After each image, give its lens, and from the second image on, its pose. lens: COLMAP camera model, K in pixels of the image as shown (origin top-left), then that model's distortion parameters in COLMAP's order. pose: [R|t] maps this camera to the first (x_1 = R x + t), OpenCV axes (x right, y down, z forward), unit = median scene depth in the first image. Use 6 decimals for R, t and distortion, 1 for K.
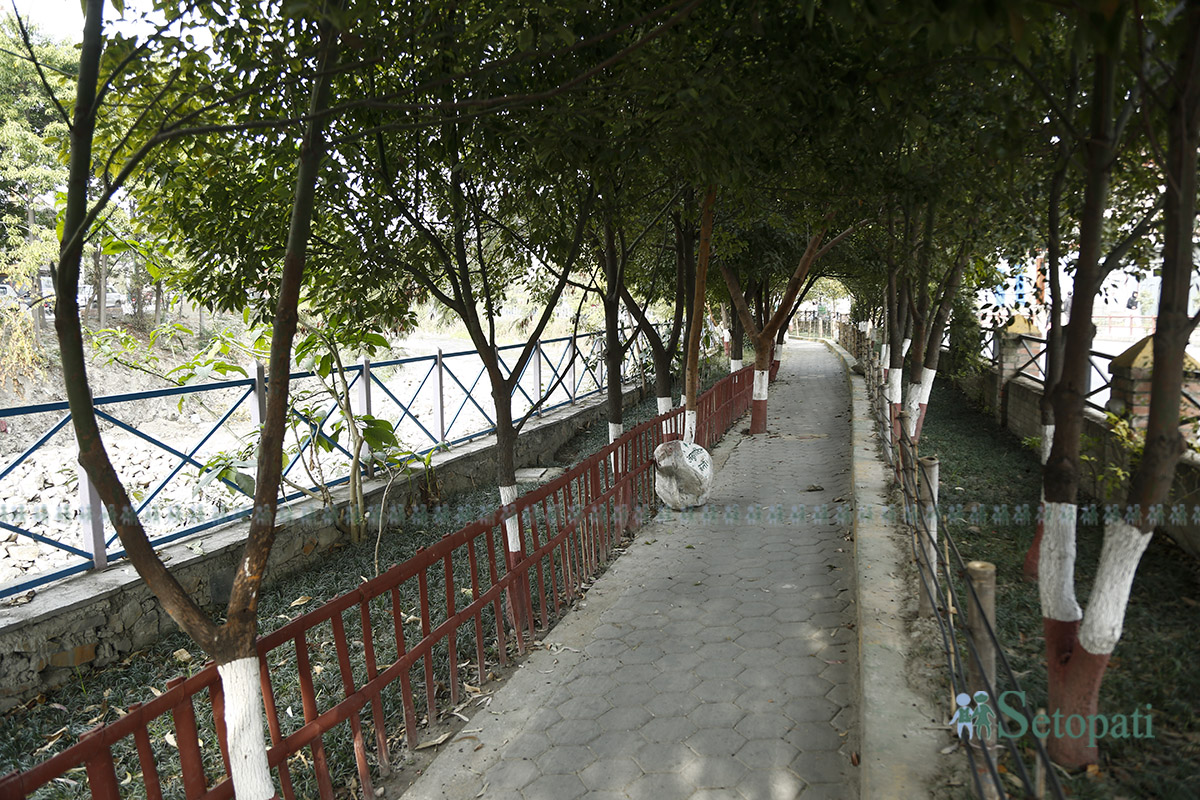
lens RADIAL K [[835.6, 0, 600.5], [0, 835.6, 399.3], [0, 0, 1]] dist [-0.099347, 0.048123]
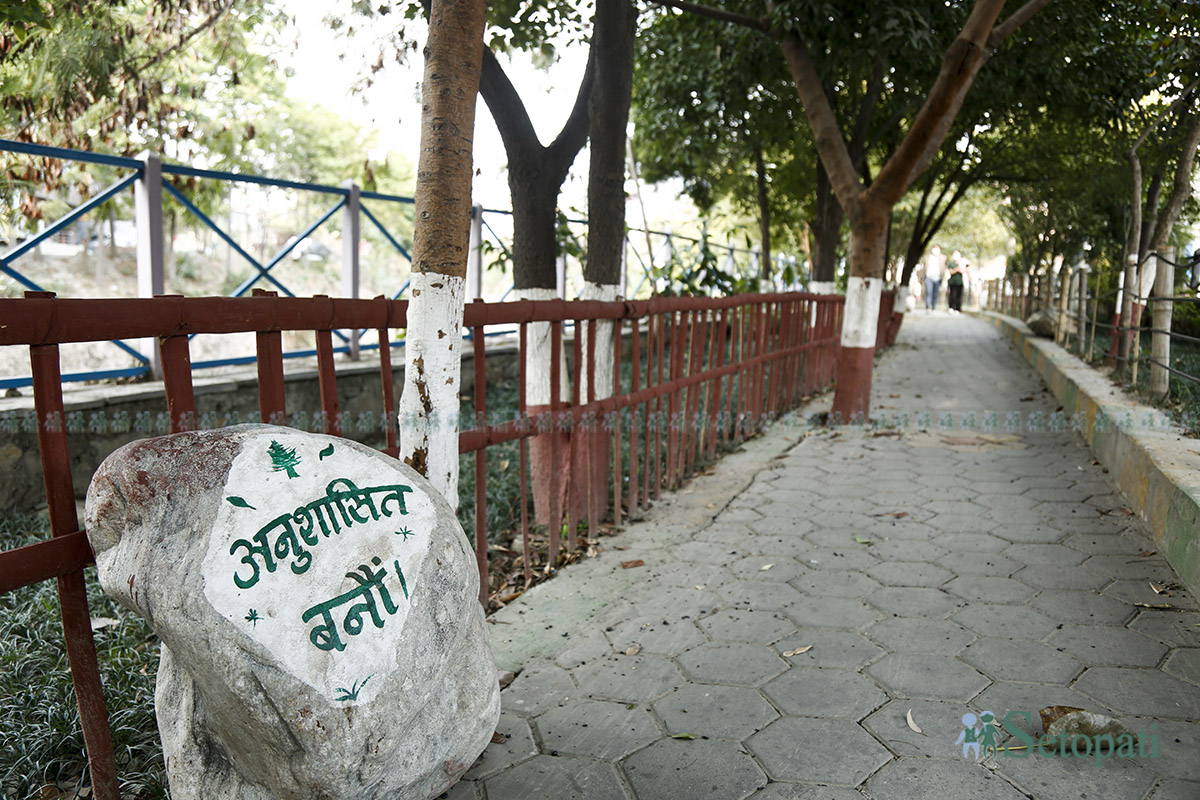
lens RADIAL K [[835.6, 0, 599.1], [0, 835.6, 401.2], [0, 0, 1]] dist [-0.099347, 0.048123]
pose [[0.989400, 0.063619, -0.130539, 0.114853], [-0.060607, 0.997799, 0.026917, 0.024840], [0.131964, -0.018720, 0.991078, 0.546882]]
